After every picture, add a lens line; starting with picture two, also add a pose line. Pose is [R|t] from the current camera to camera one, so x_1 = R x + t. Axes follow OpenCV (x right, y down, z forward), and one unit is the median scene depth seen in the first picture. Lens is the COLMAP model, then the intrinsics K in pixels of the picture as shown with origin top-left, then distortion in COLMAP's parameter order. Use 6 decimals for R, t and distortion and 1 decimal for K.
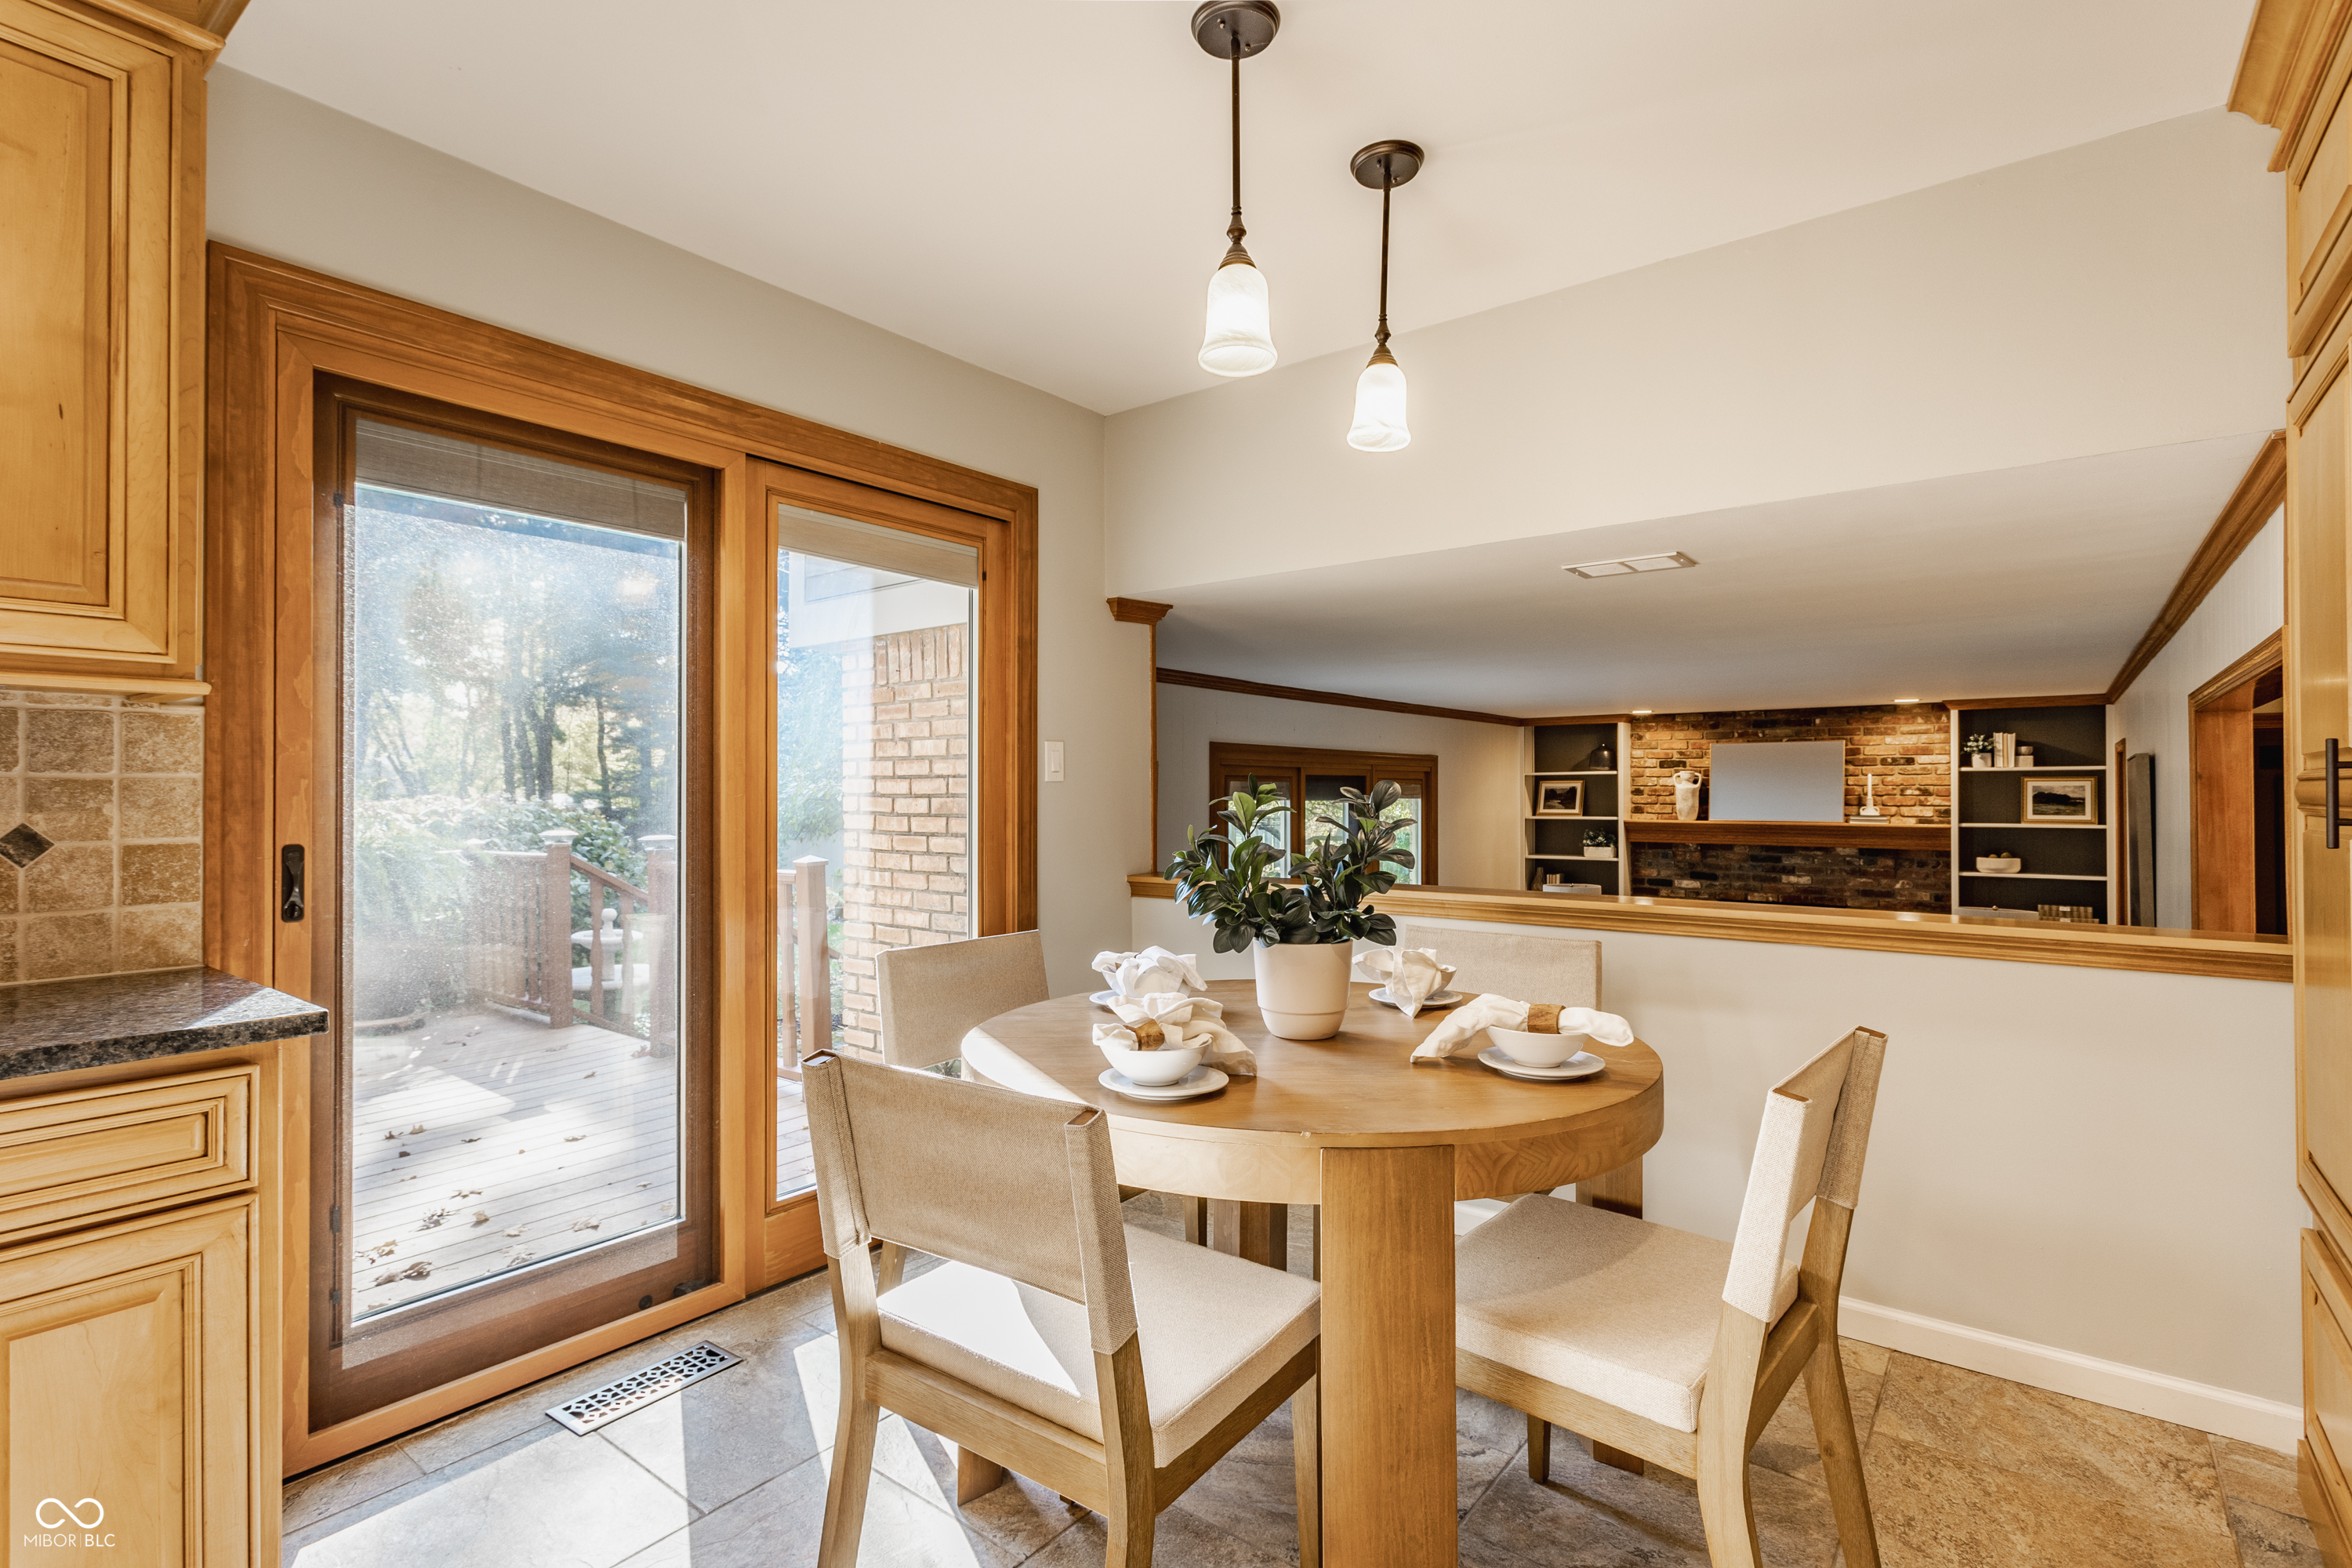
lens RADIAL K [[1112.1, 0, 1169.6], [0, 1112.1, 781.5], [0, 0, 1]] dist [0.001717, -0.000205]
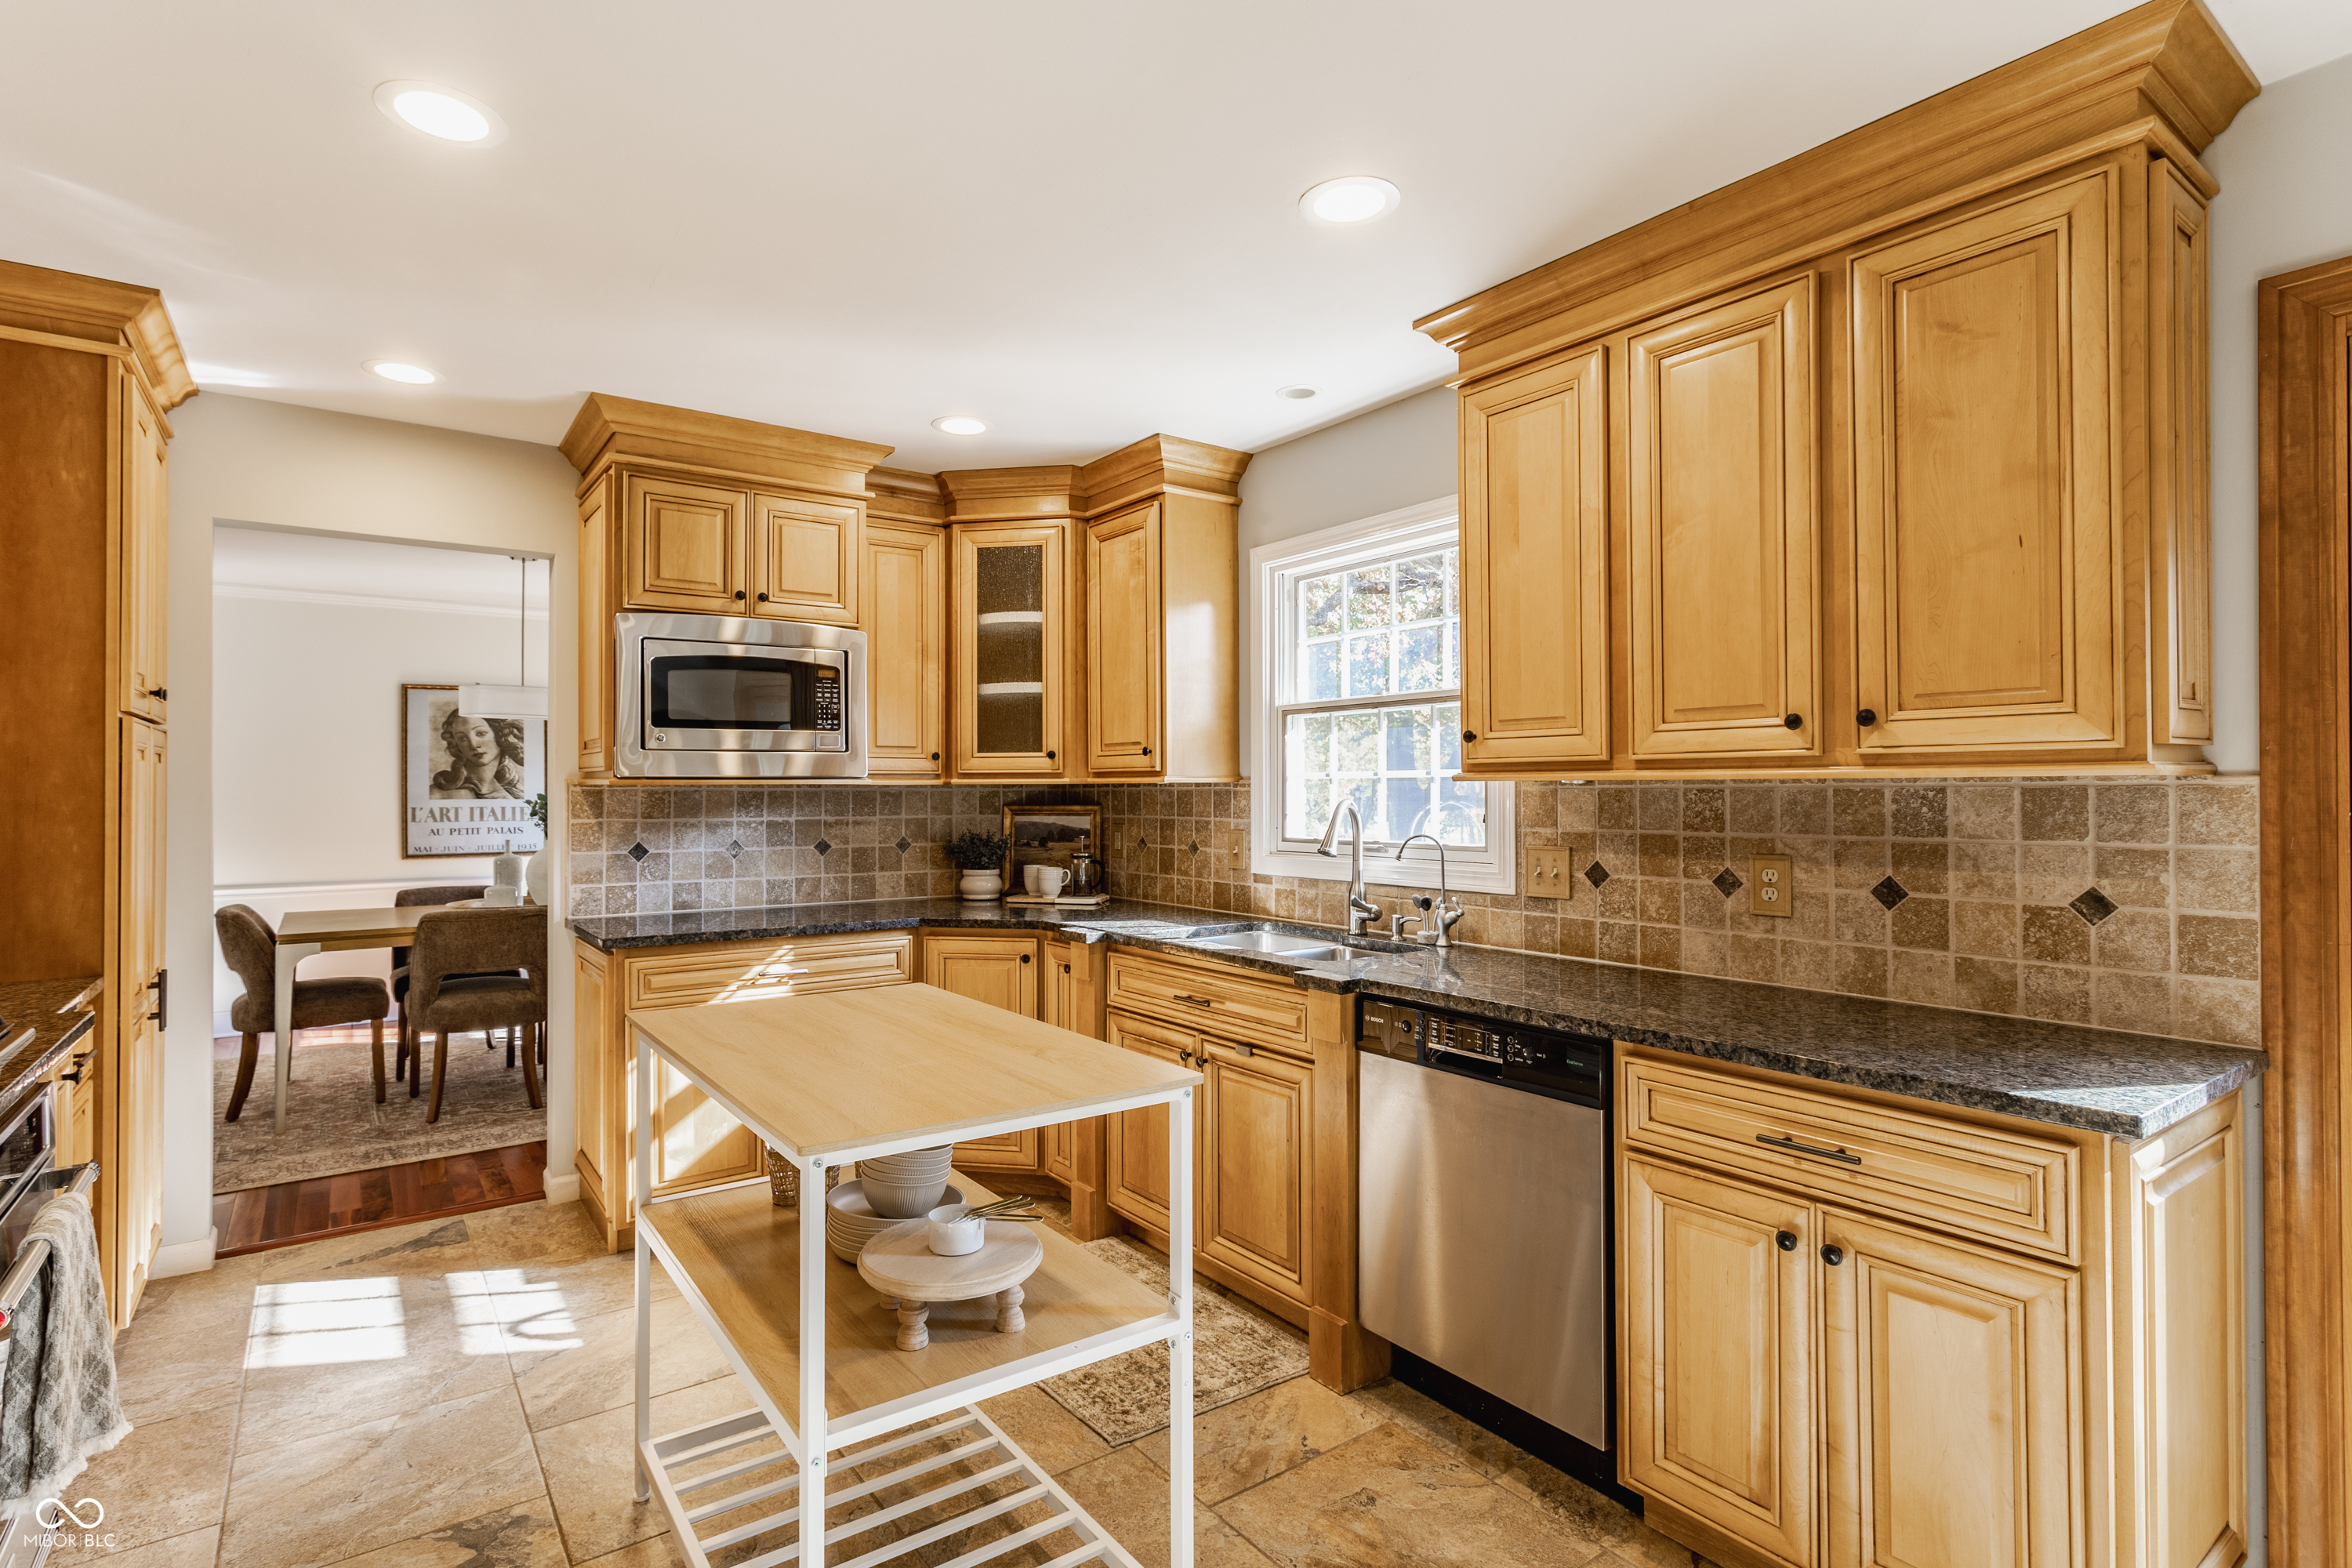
lens RADIAL K [[1140.3, 0, 1139.7], [0, 1140.3, 779.8], [0, 0, 1]] dist [0.000369, 0.000696]
pose [[-0.284902, -0.008671, -0.958517, 0.076765], [0.010875, 0.999865, -0.012278, -0.014250], [0.958495, -0.013922, -0.284769, 0.083180]]
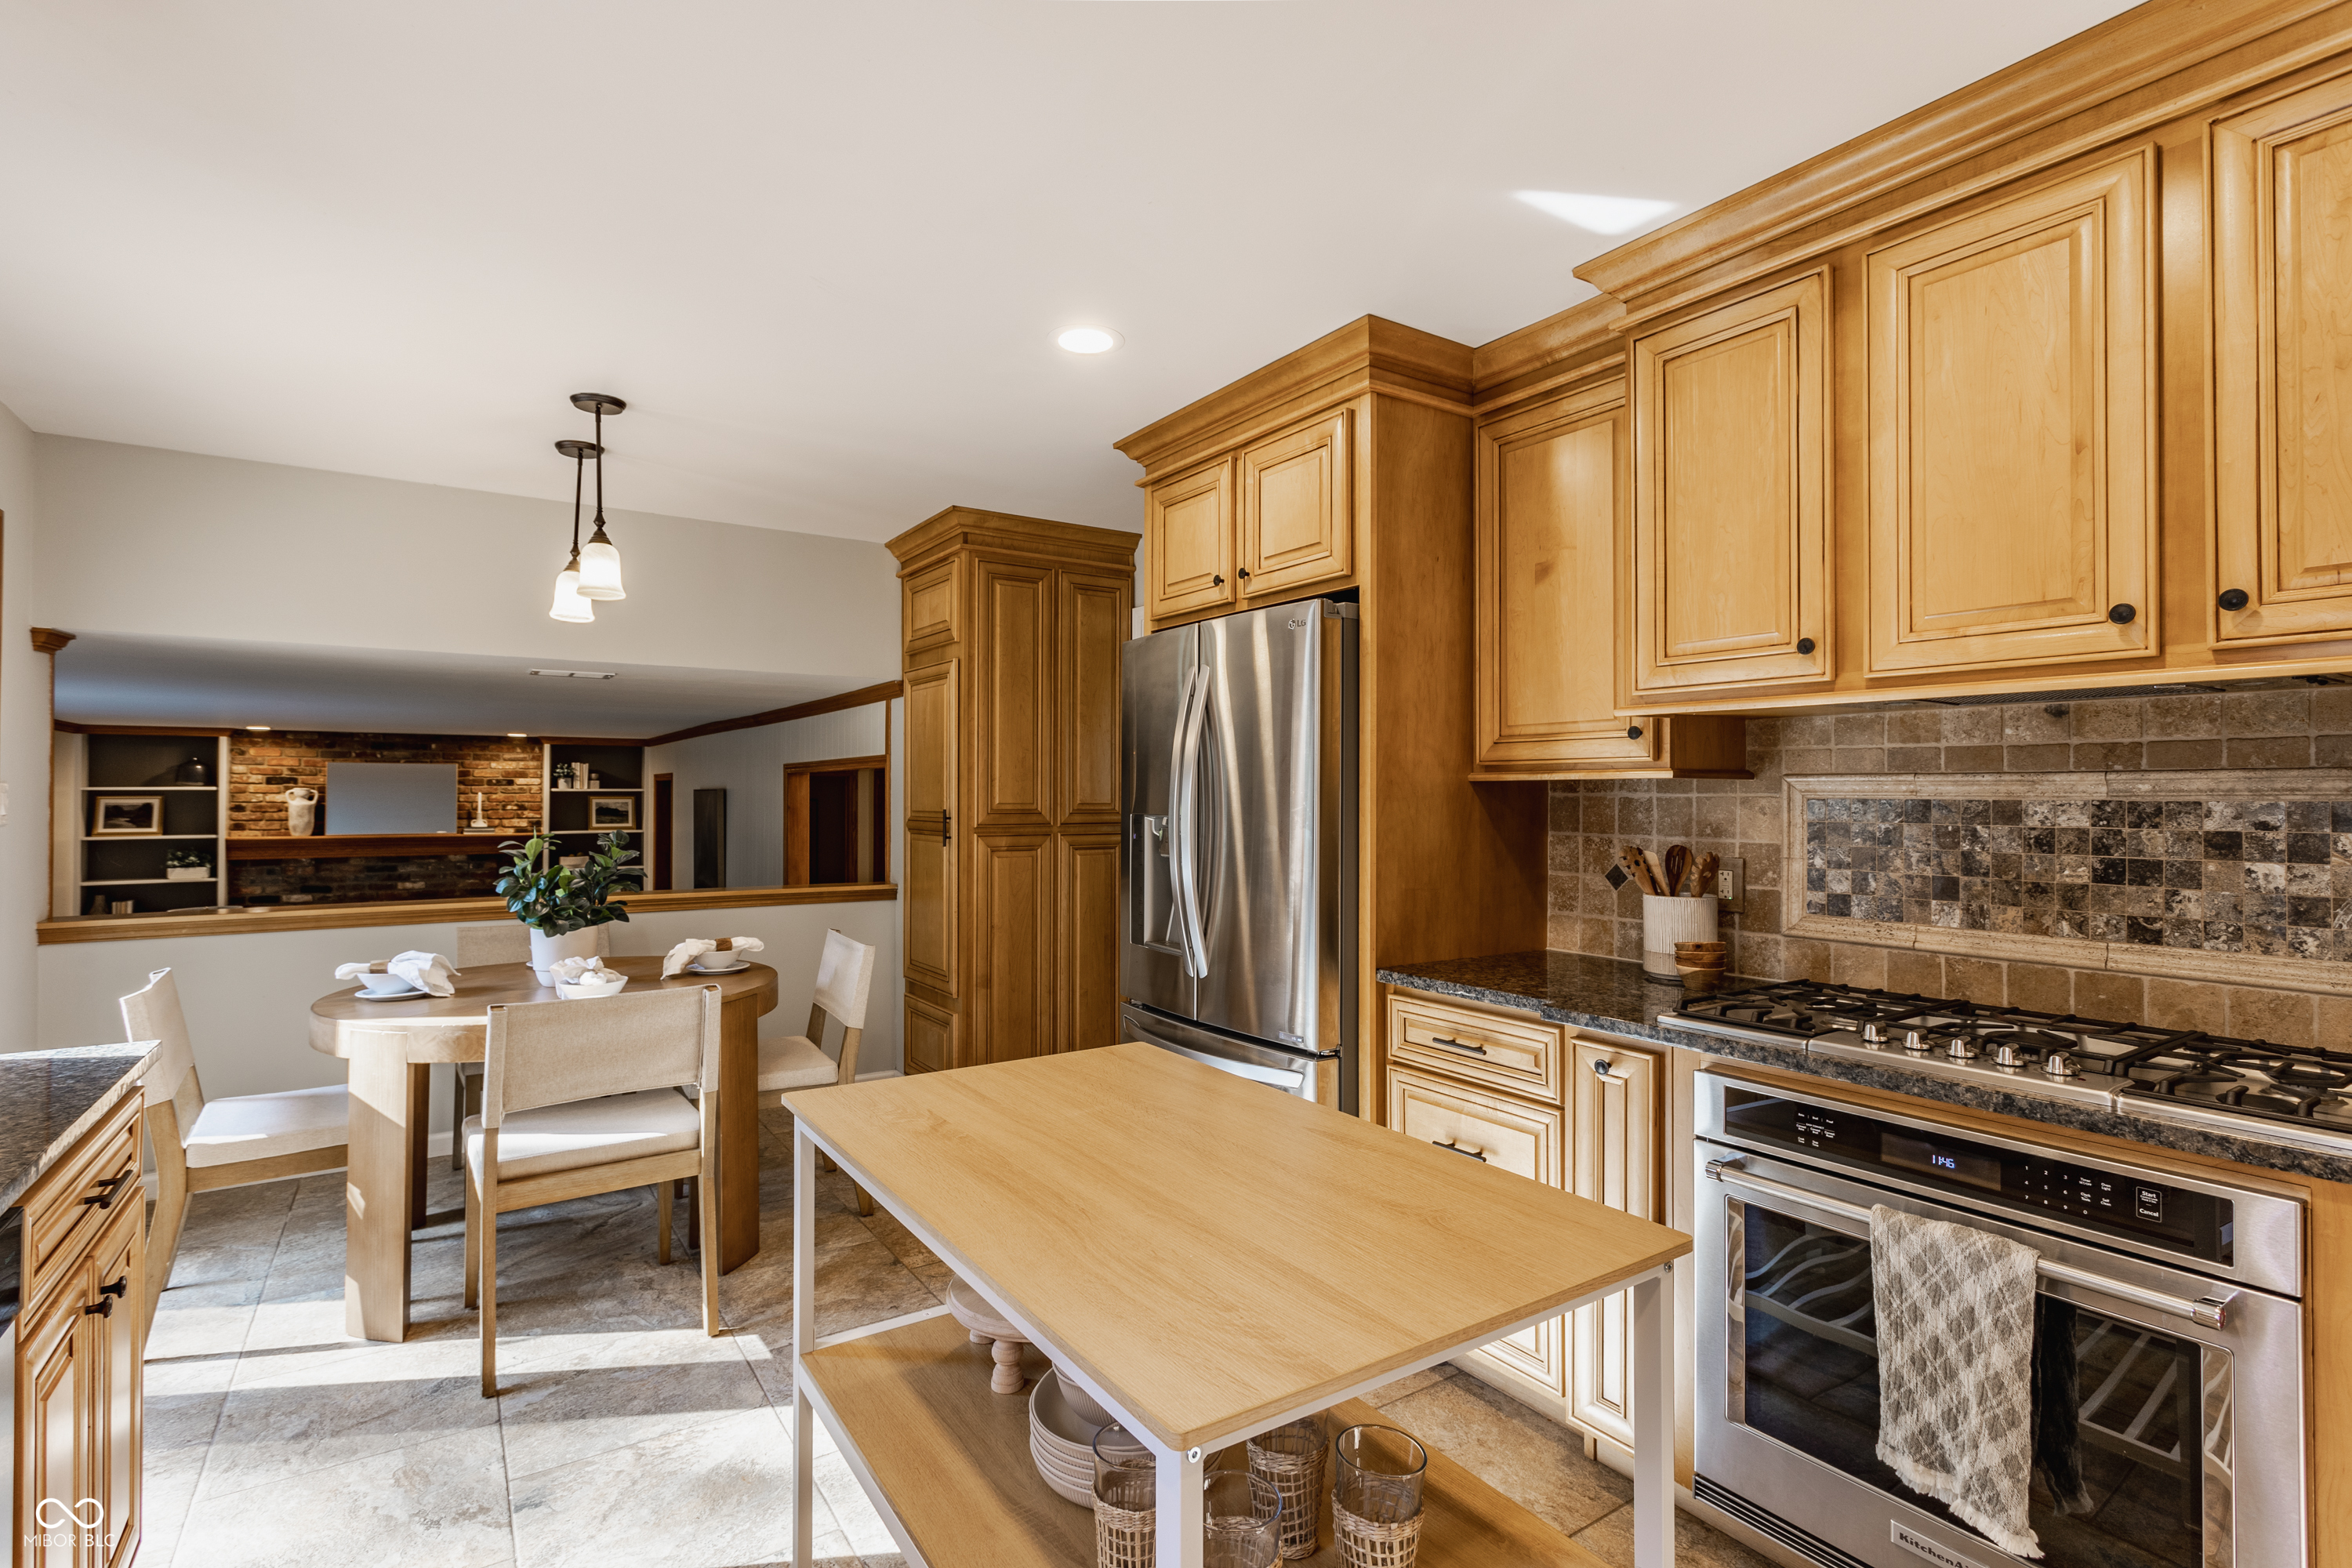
lens RADIAL K [[1112.1, 0, 1169.6], [0, 1112.1, 781.5], [0, 0, 1]] dist [0.001717, -0.000205]
pose [[0.313001, 0.011516, 0.949683, -0.288199], [-0.010719, 0.999906, -0.008592, -0.016853], [-0.949692, -0.007491, 0.313095, -0.089438]]
